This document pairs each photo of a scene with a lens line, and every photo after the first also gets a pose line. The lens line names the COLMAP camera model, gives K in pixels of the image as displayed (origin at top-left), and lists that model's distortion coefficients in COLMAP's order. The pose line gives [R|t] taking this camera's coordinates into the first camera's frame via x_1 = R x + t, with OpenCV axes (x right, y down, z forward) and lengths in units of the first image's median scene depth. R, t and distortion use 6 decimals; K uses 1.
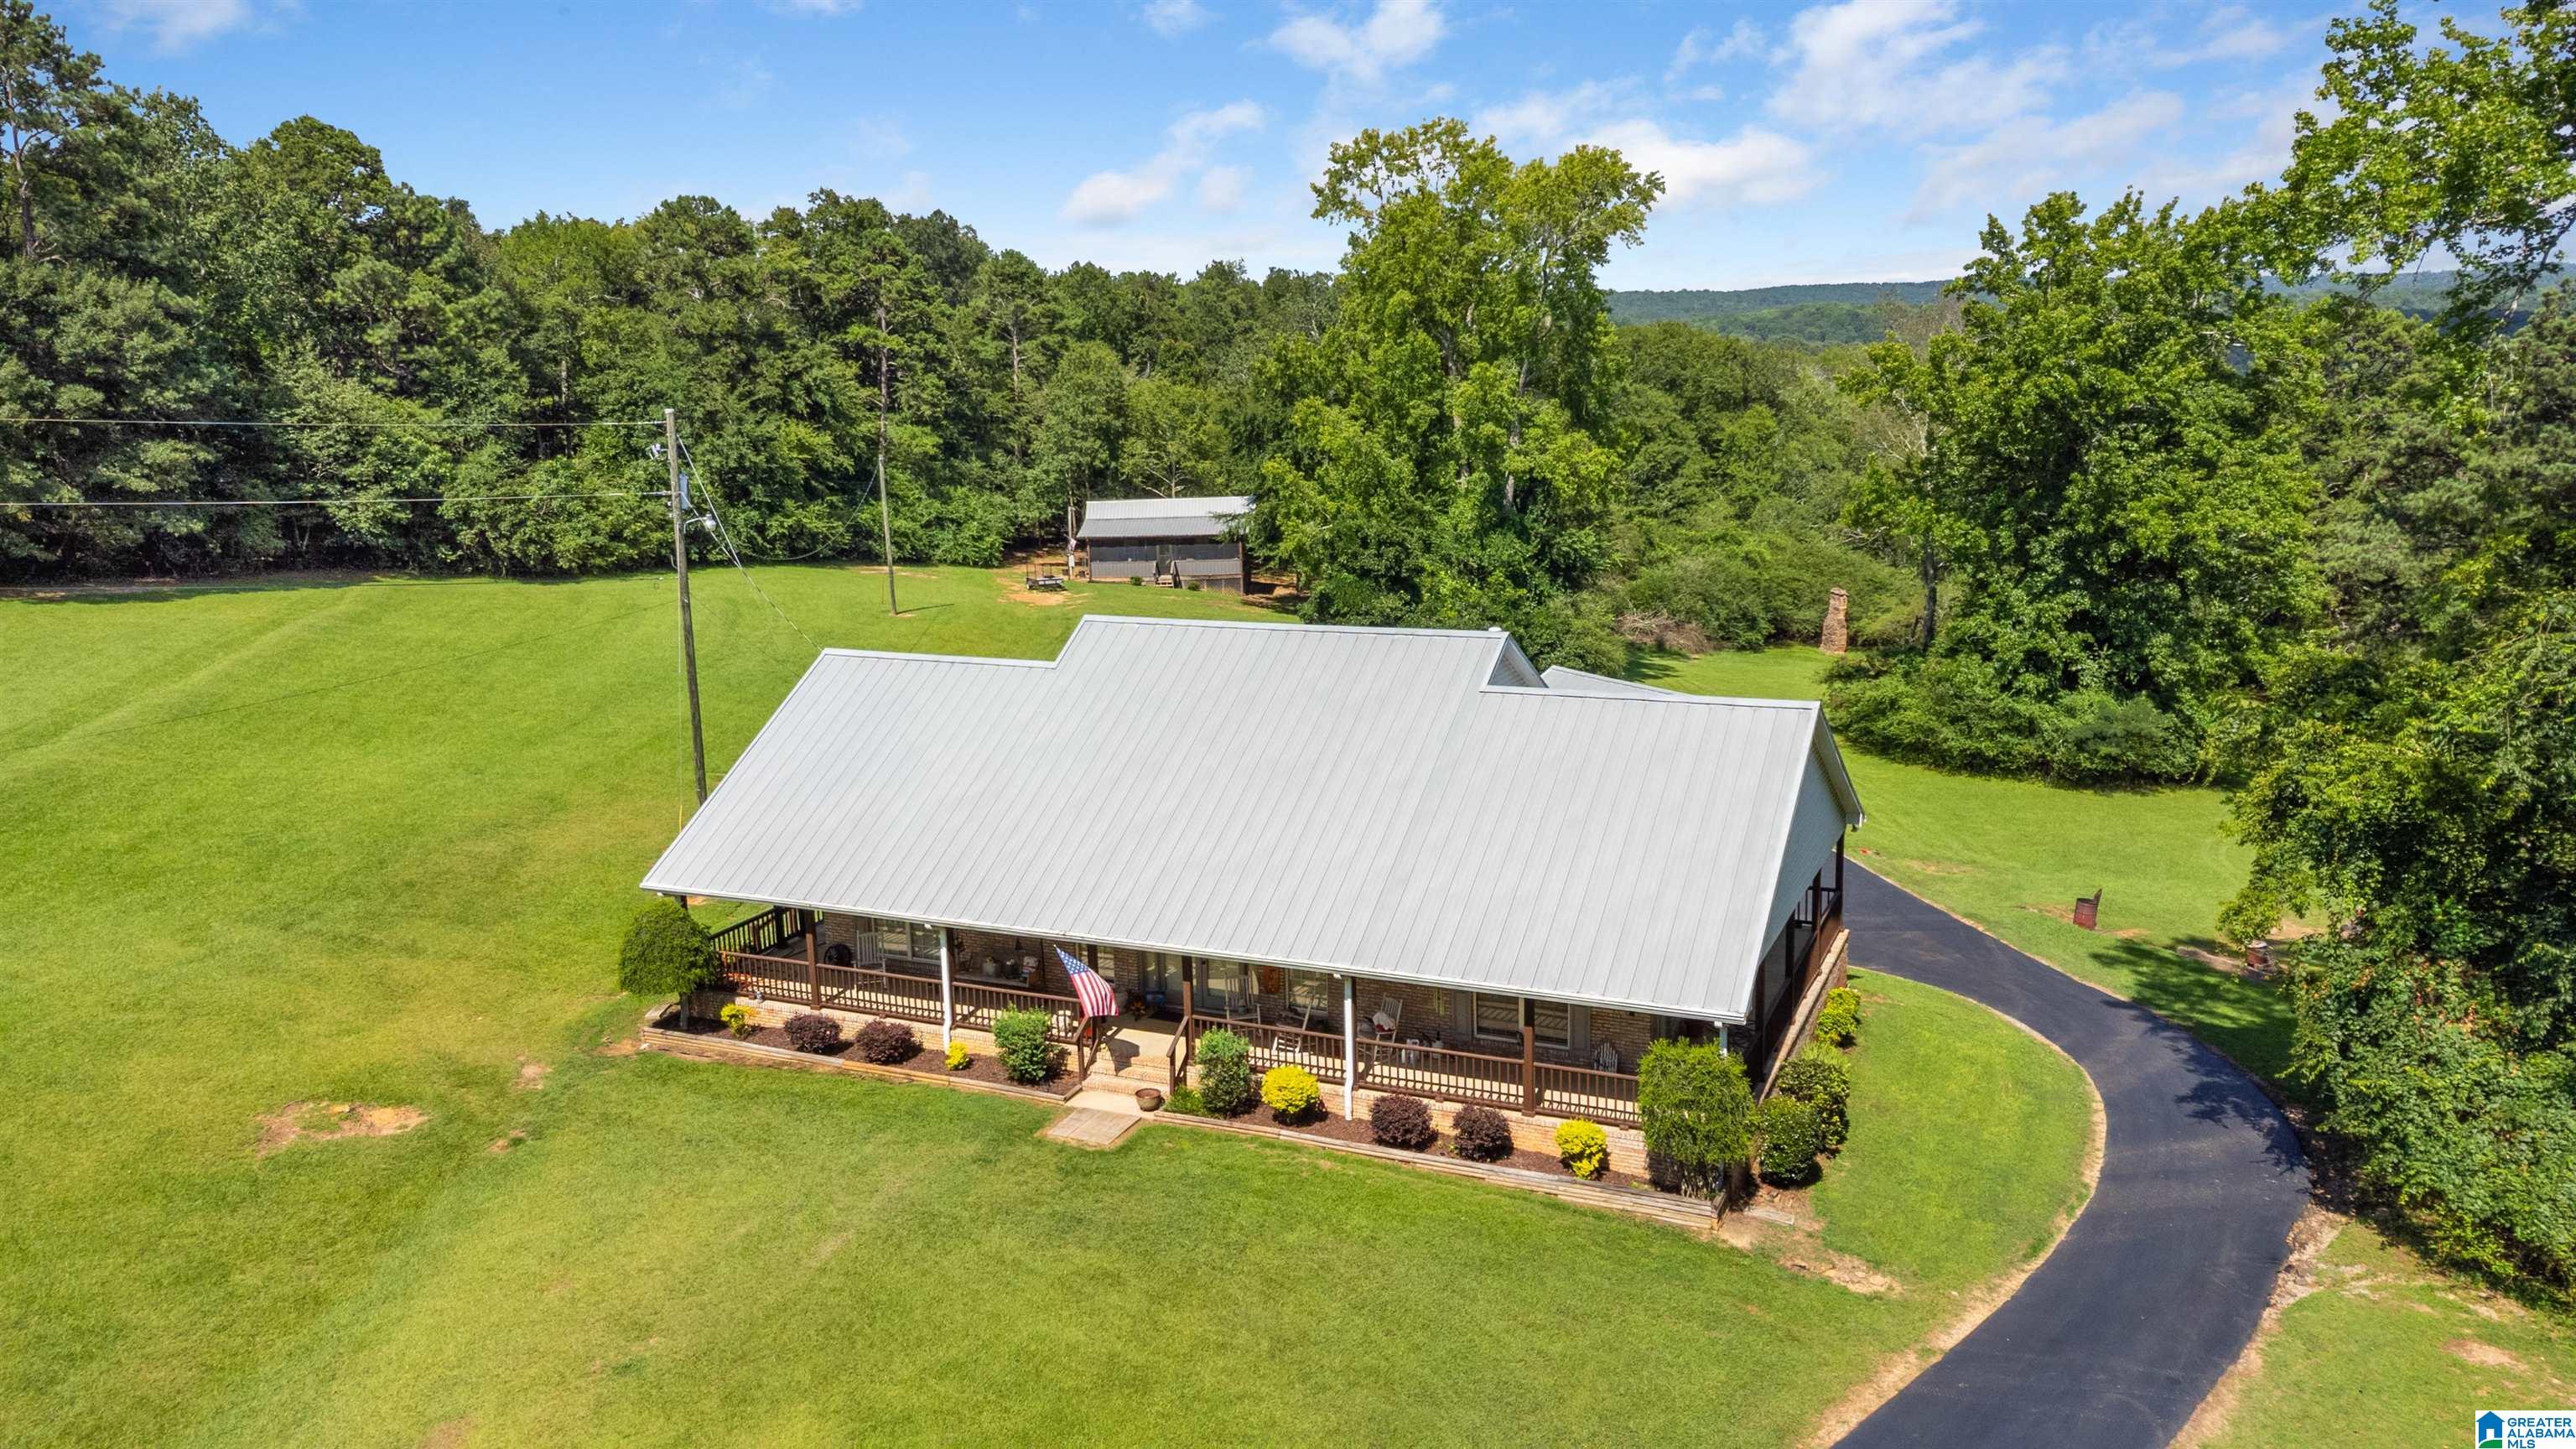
lens RADIAL K [[1707.6, 0, 1281.2], [0, 1707.6, 798.9], [0, 0, 1]] dist [0.015243, 0.000482]
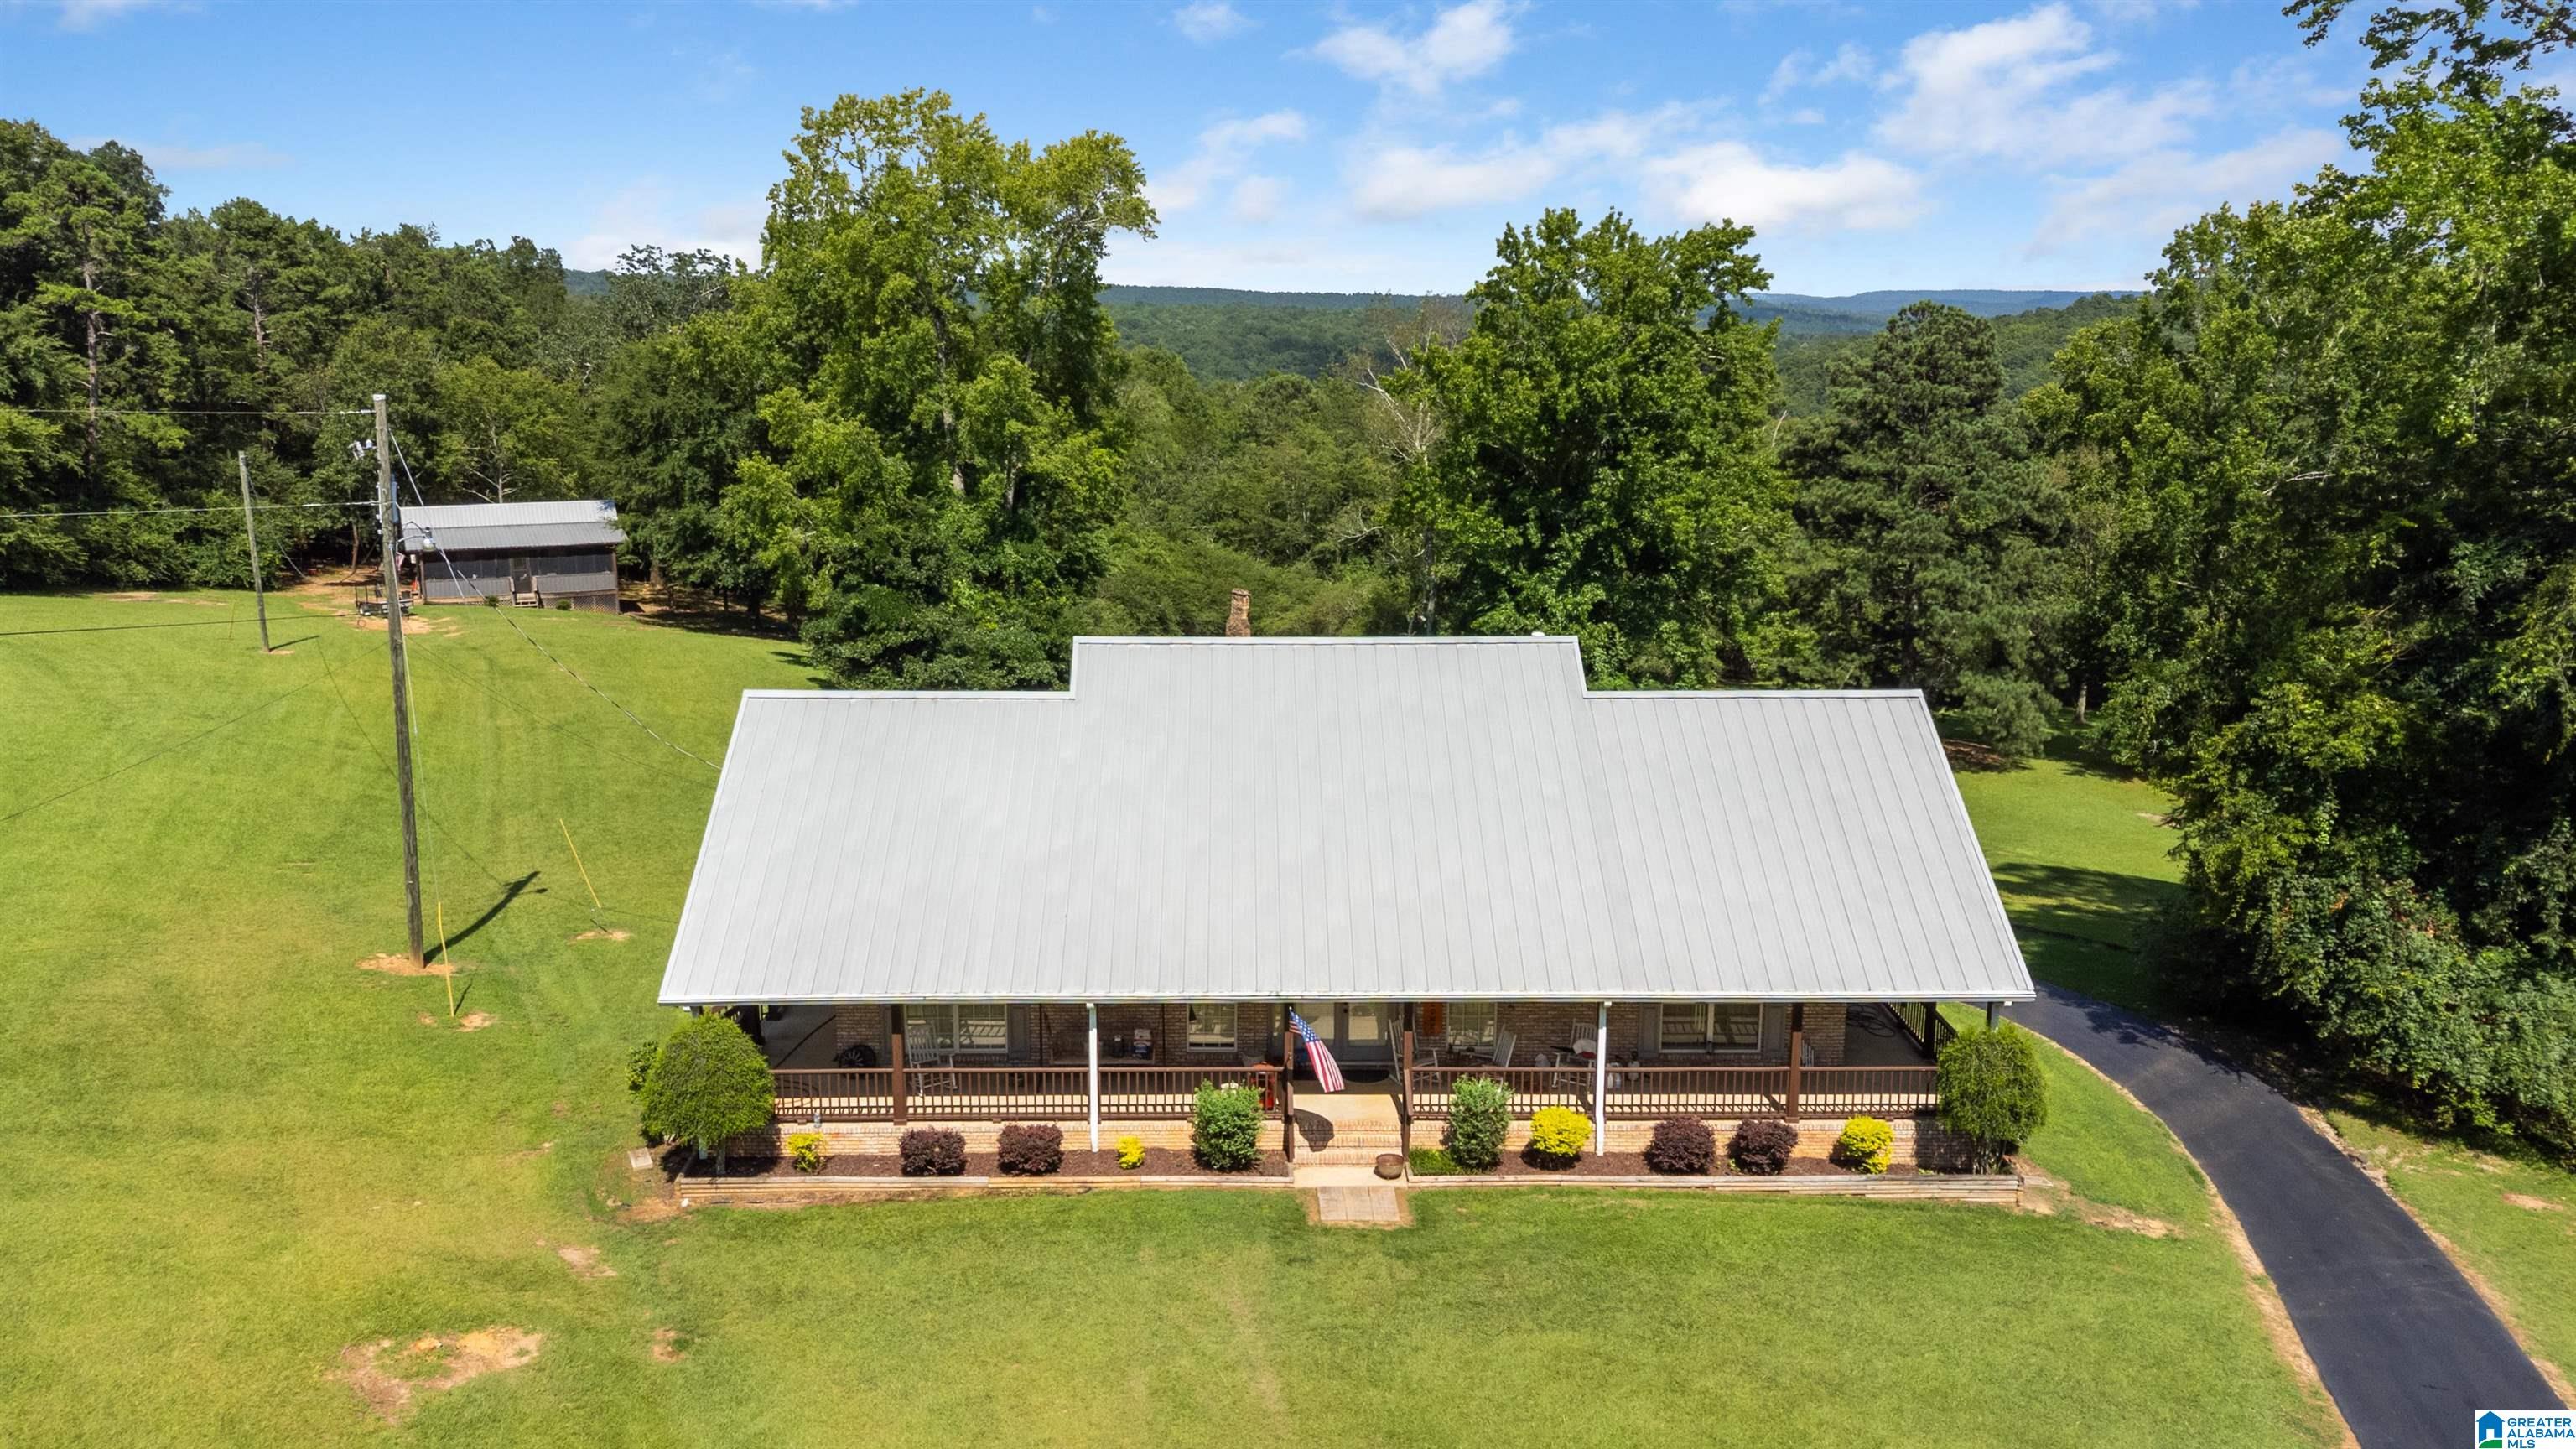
lens RADIAL K [[1852.9, 0, 1288.0], [0, 1852.9, 724.5], [0, 0, 1]] dist [0.027330, 0.003292]
pose [[0.917324, -0.056613, 0.394095, -0.163107], [0.077463, 0.996302, -0.037186, -0.007674], [-0.390532, 0.064639, 0.918317, 0.035360]]
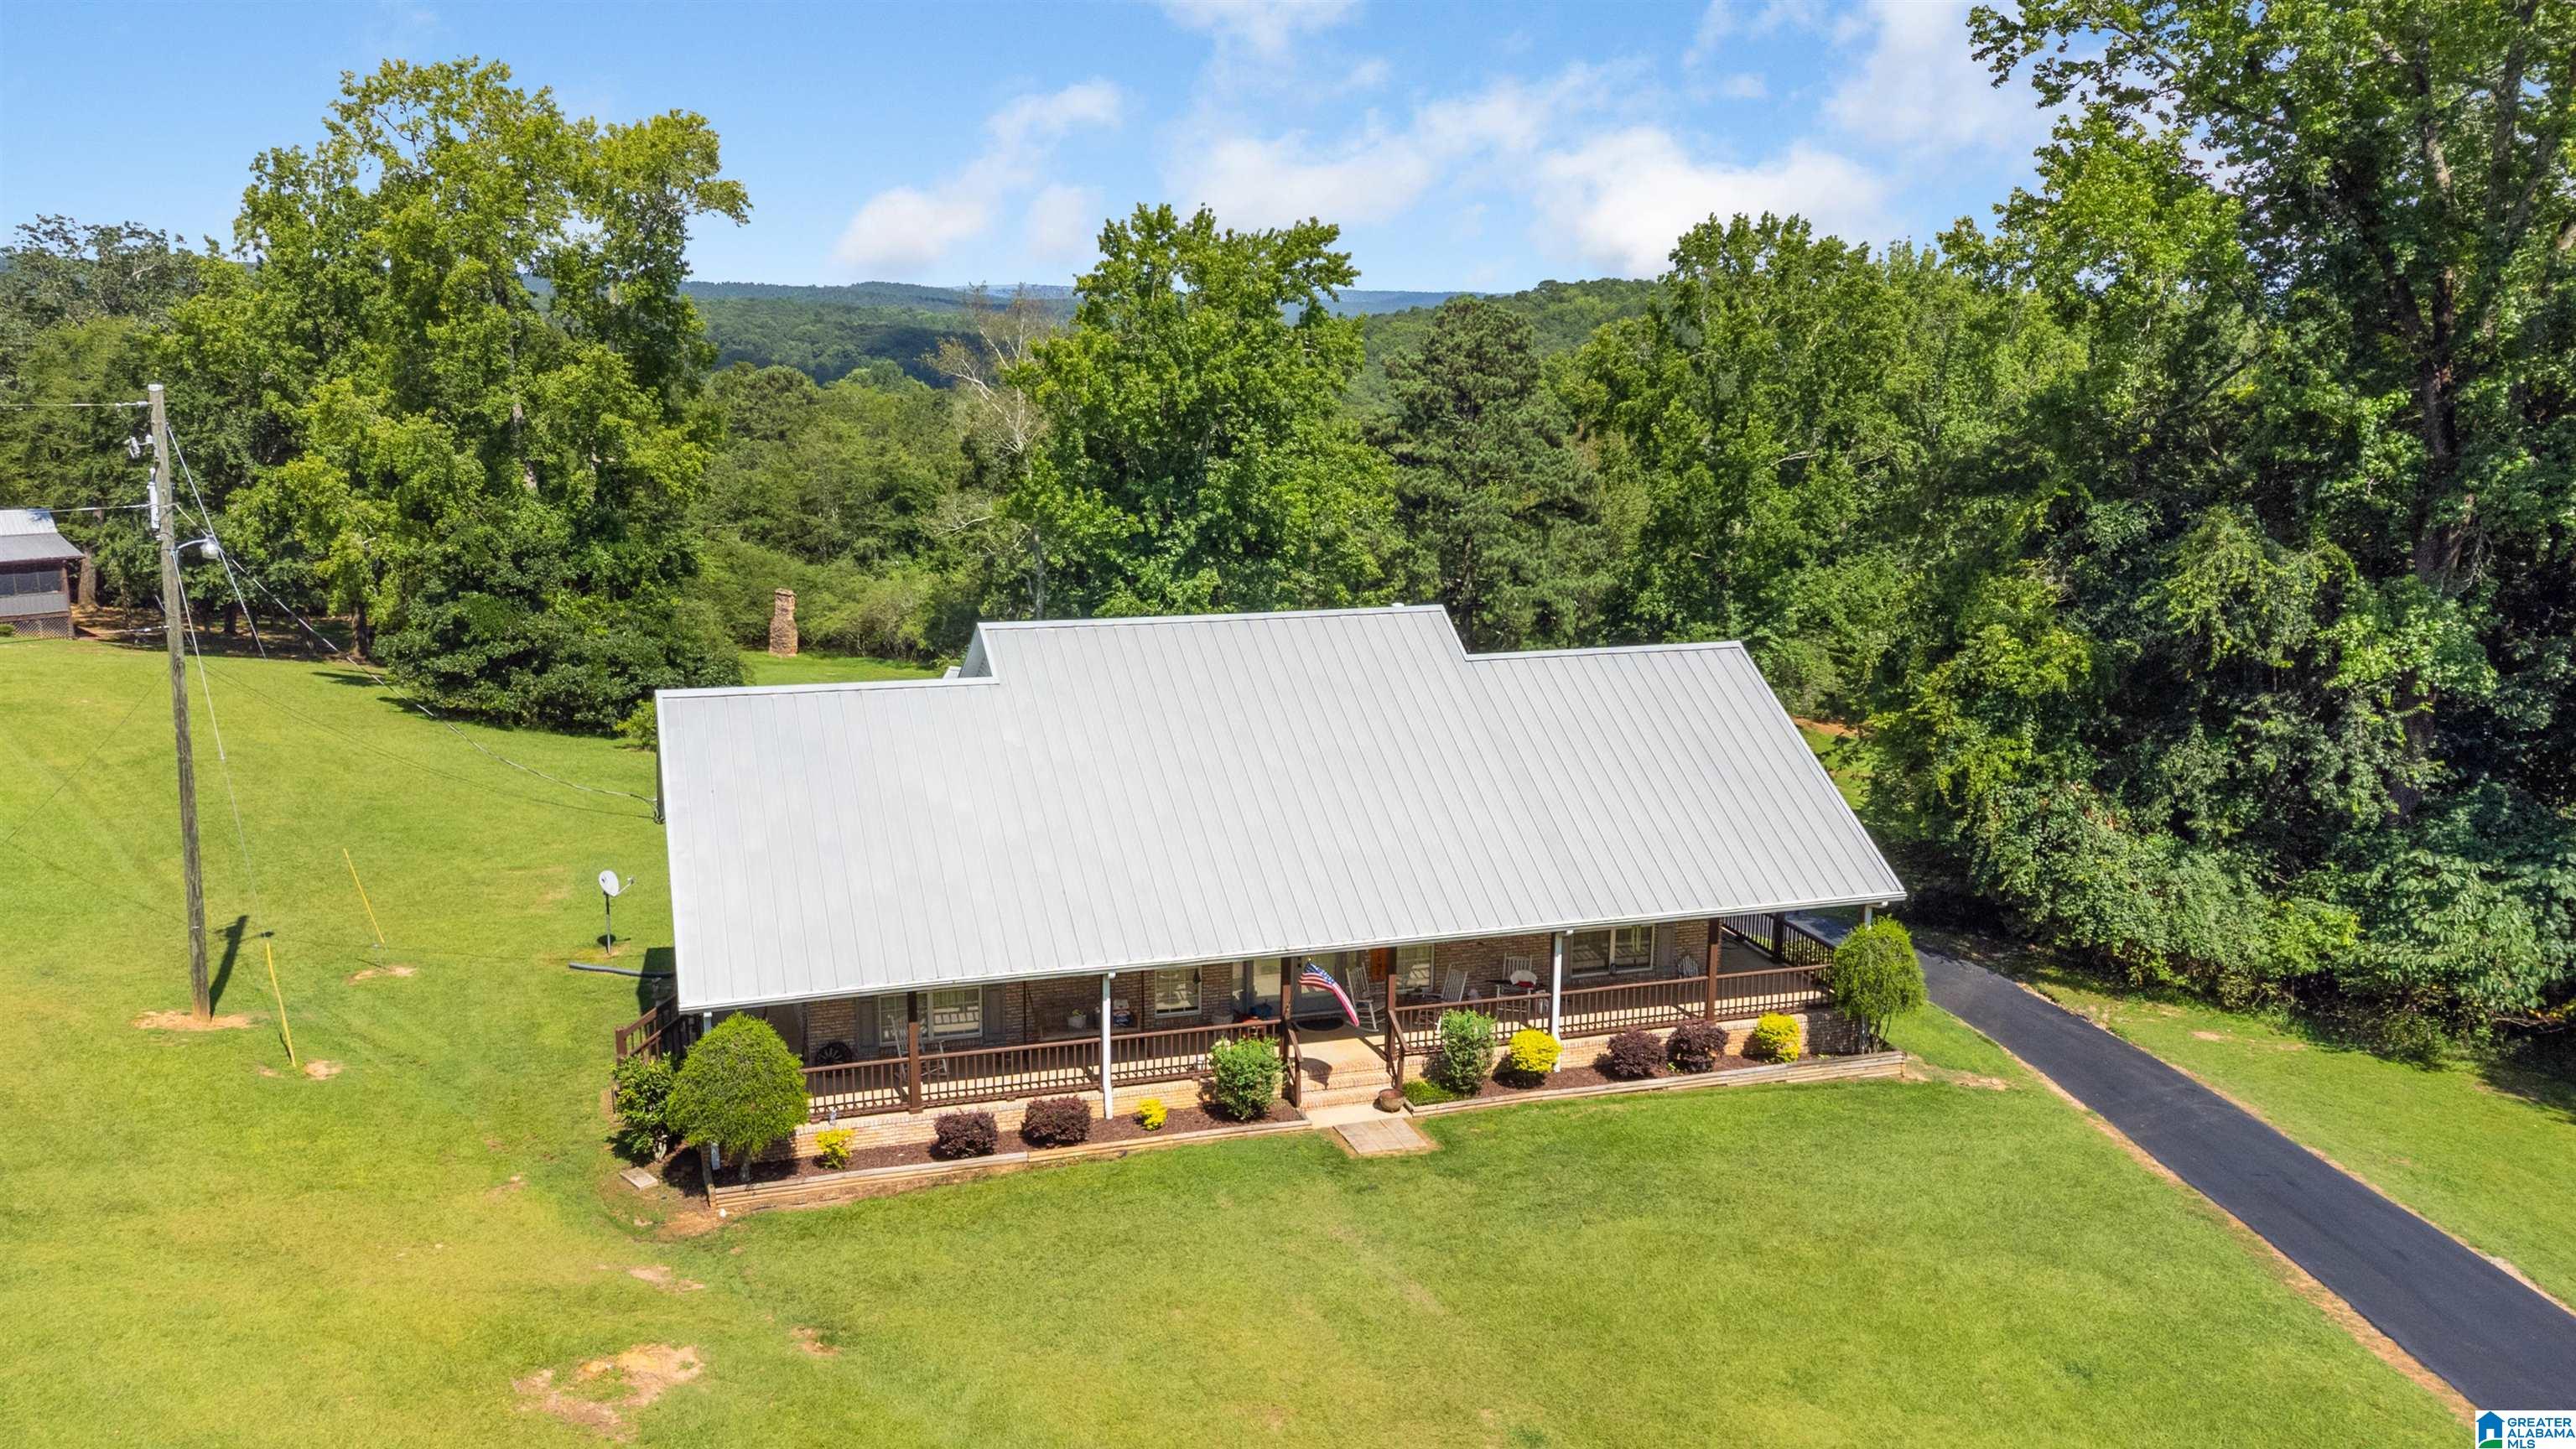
lens RADIAL K [[1852.9, 0, 1288.0], [0, 1852.9, 724.5], [0, 0, 1]] dist [0.027330, 0.003292]
pose [[0.773301, -0.103930, 0.625464, -0.246717], [0.136606, 0.990616, -0.004289, -0.012331], [-0.619148, 0.088759, 0.780242, 0.064623]]
